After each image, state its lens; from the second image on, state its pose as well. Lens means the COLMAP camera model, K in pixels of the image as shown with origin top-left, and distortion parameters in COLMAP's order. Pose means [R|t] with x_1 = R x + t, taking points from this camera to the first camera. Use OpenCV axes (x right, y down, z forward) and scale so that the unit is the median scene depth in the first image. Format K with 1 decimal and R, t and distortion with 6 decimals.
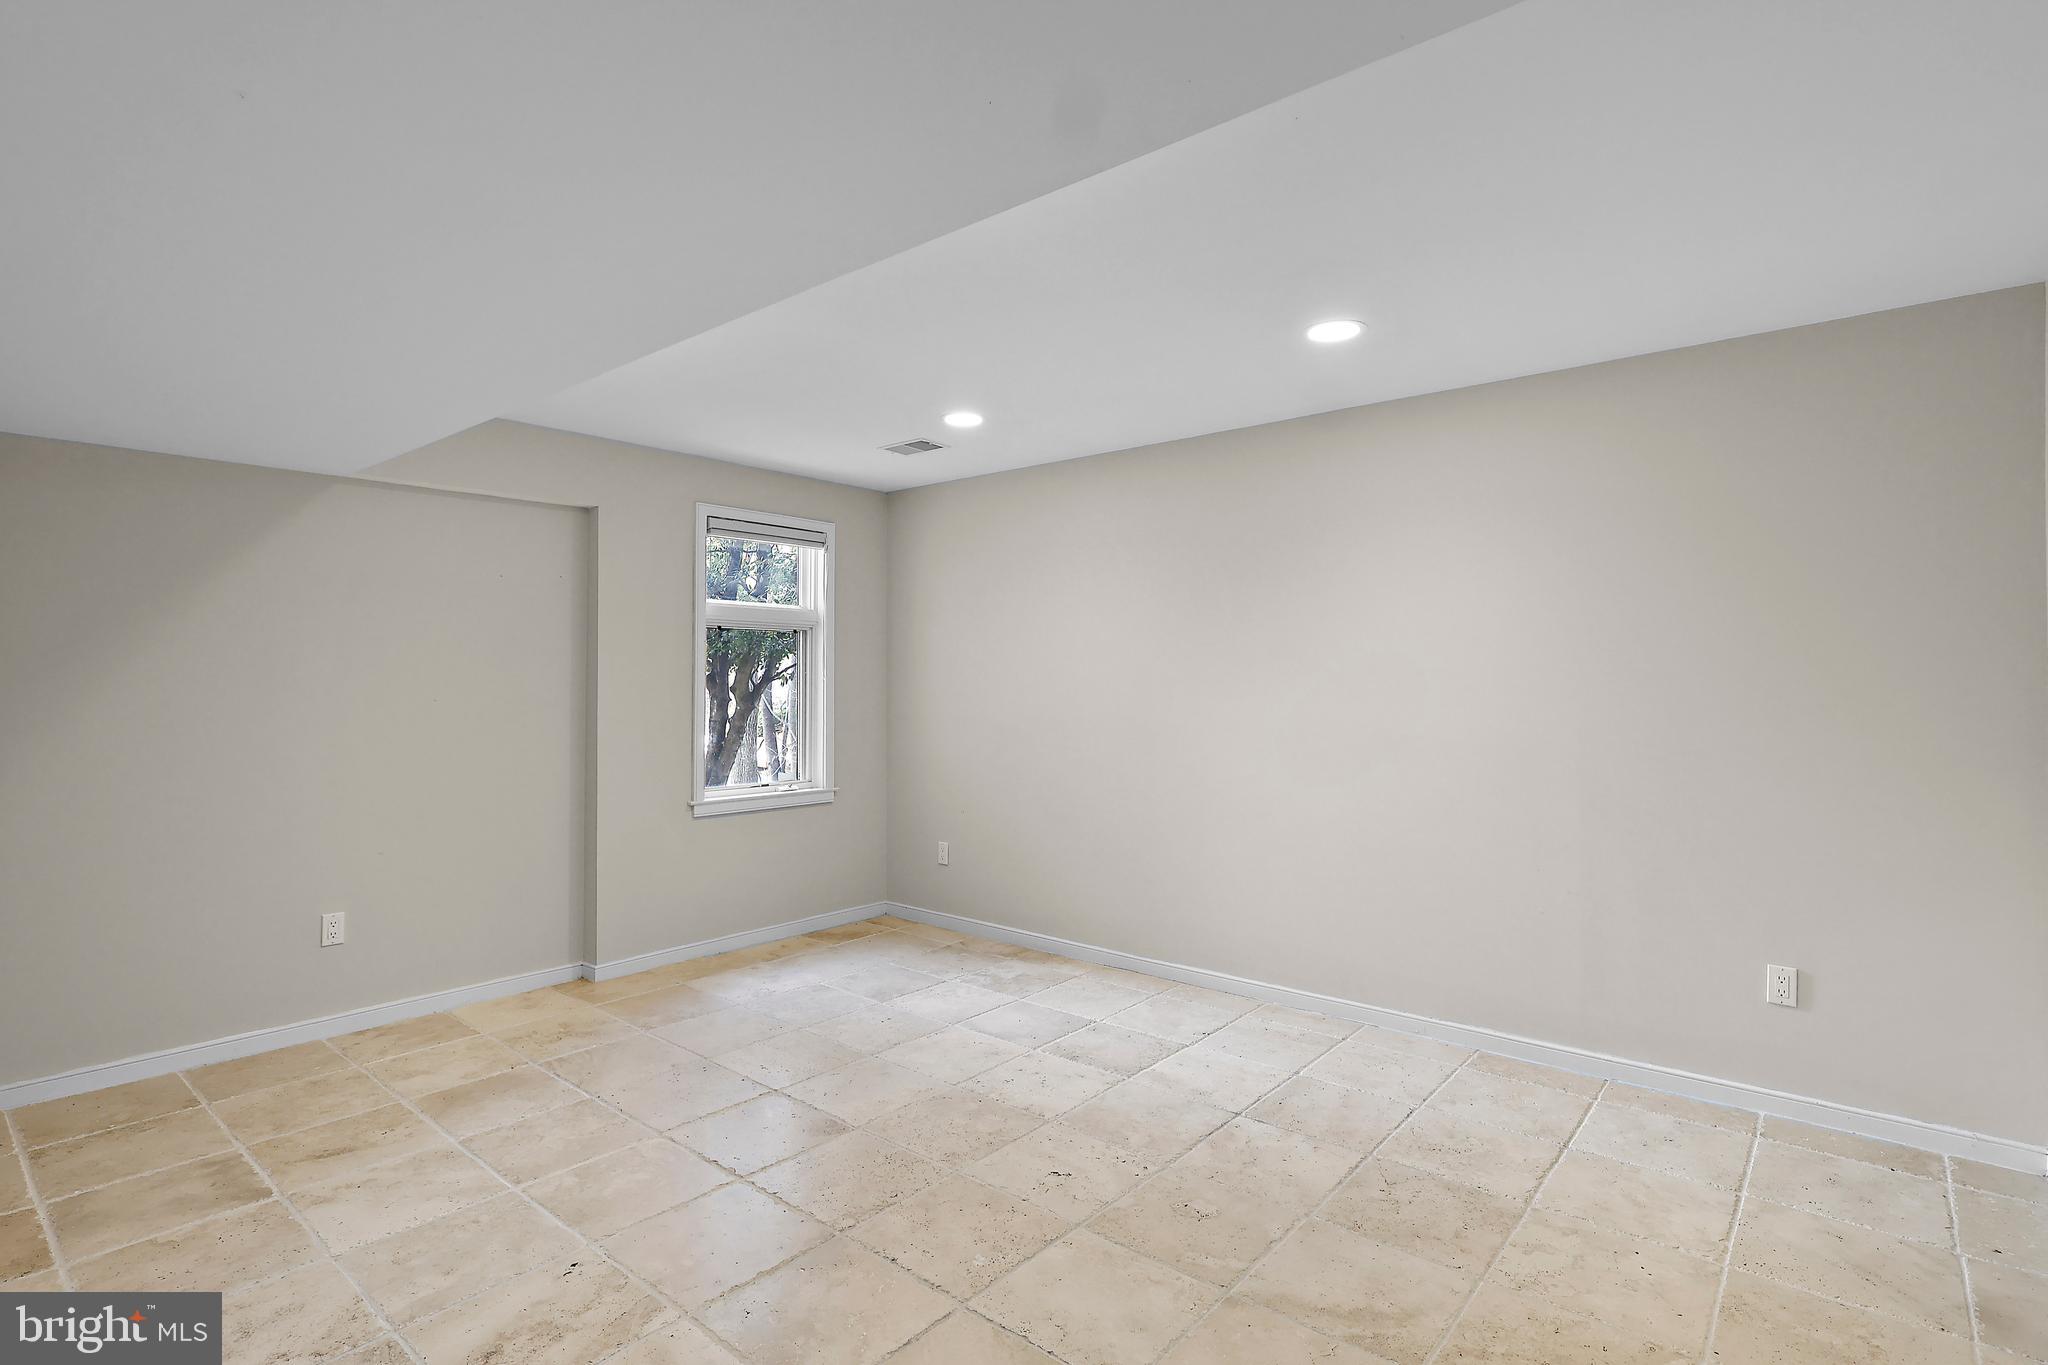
lens RADIAL K [[994.2, 0, 1026.7], [0, 994.2, 682.9], [0, 0, 1]] dist [-0.000382, 0.000136]
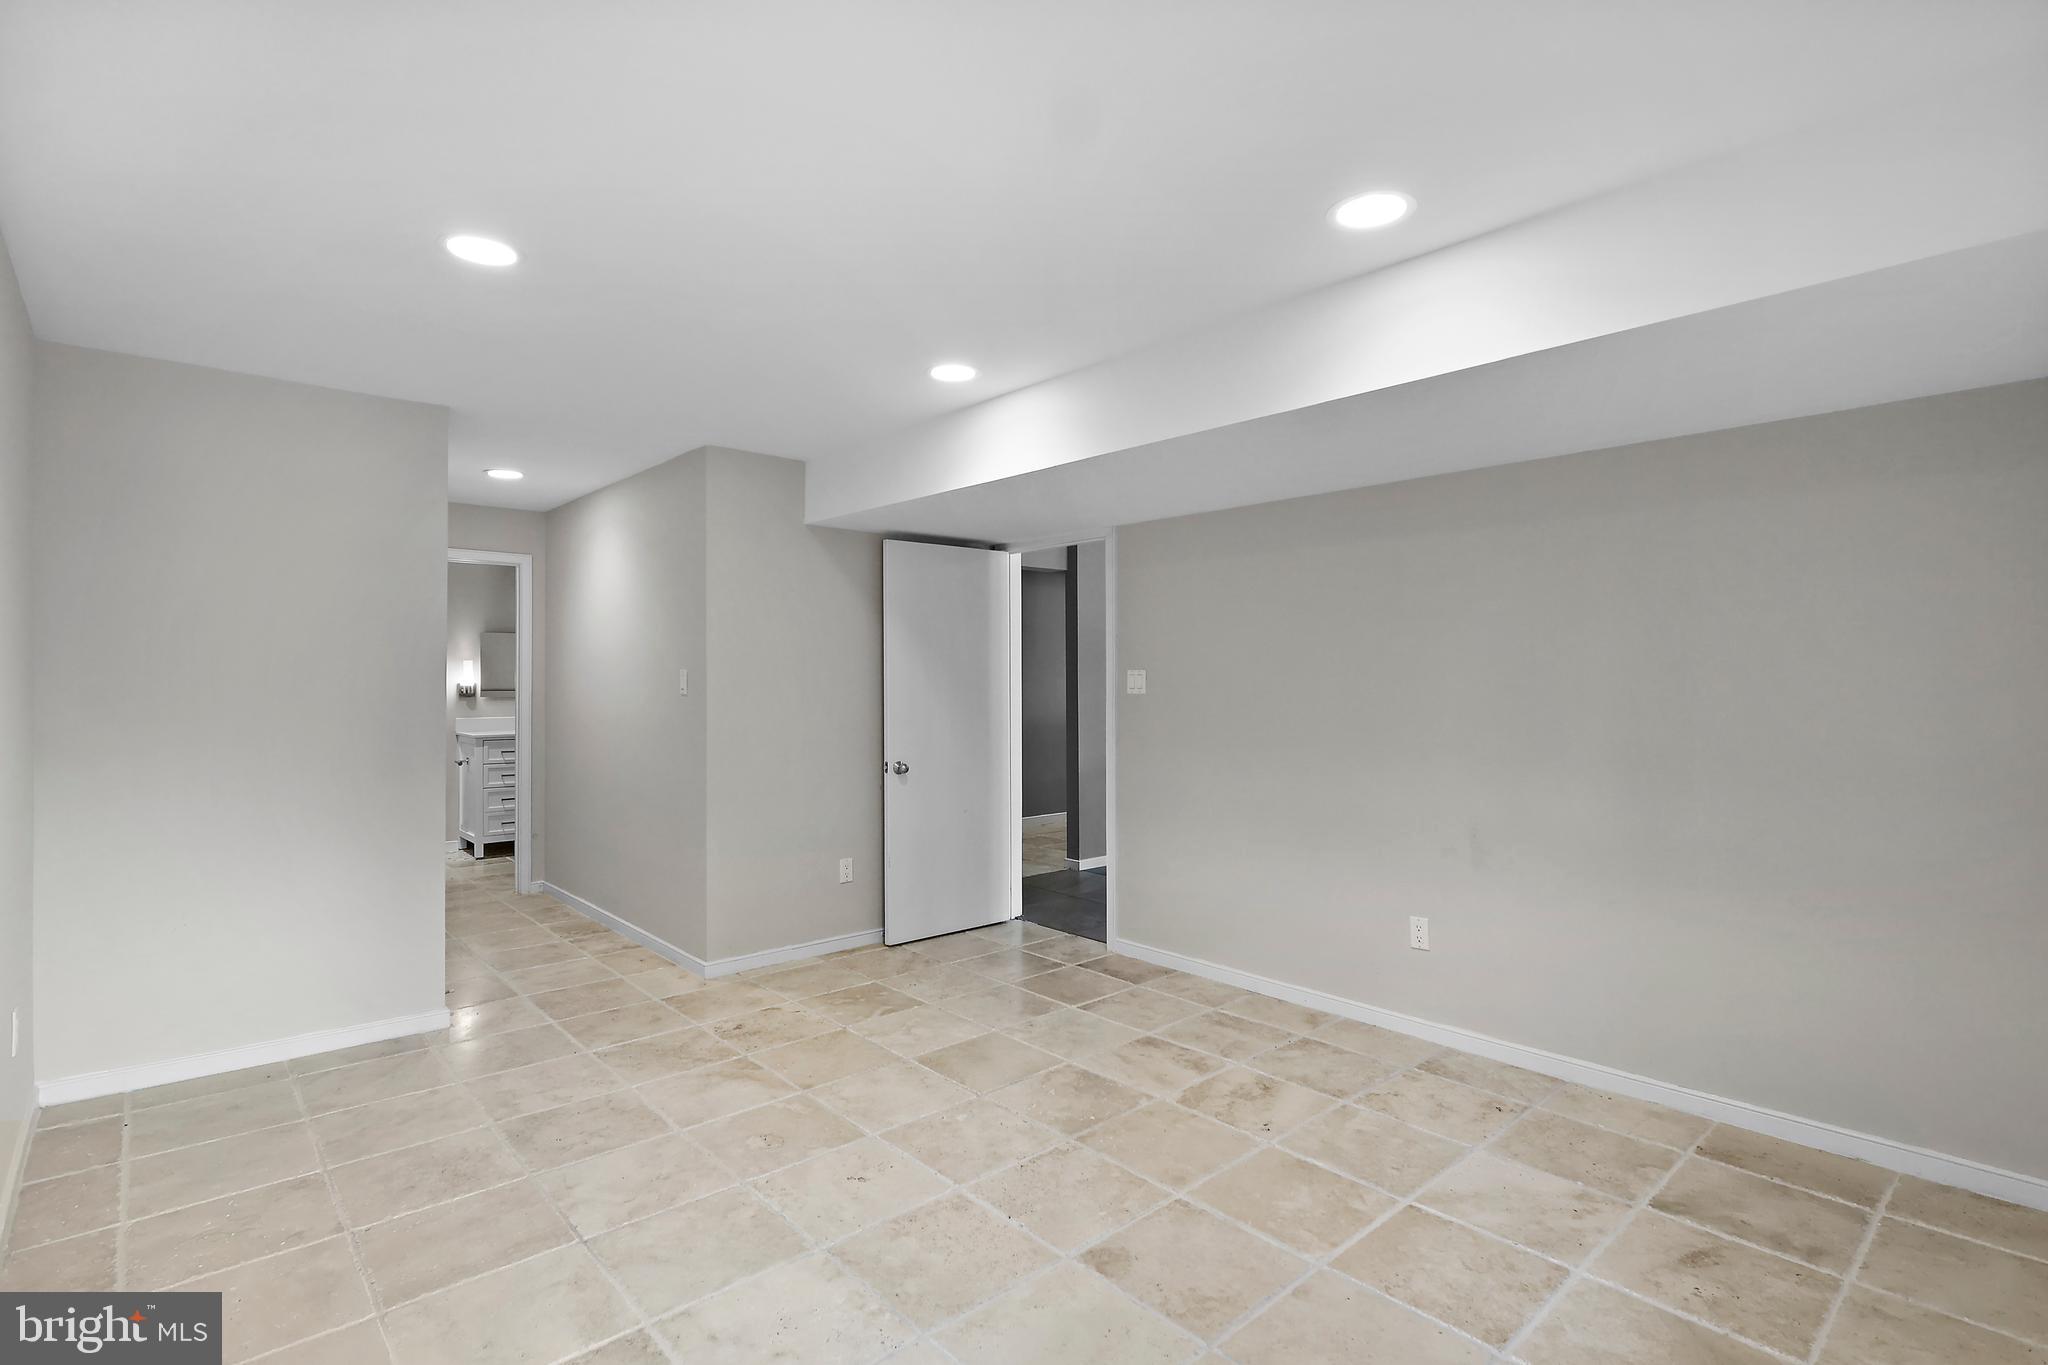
lens RADIAL K [[994.2, 0, 1023.6], [0, 994.2, 680.0], [0, 0, 1]] dist [-0.000382, 0.000136]
pose [[-0.989897, -0.000706, 0.141784, -0.277000], [-0.000194, 0.999993, 0.003624, -0.009196], [-0.141786, 0.003560, -0.989891, 2.002758]]
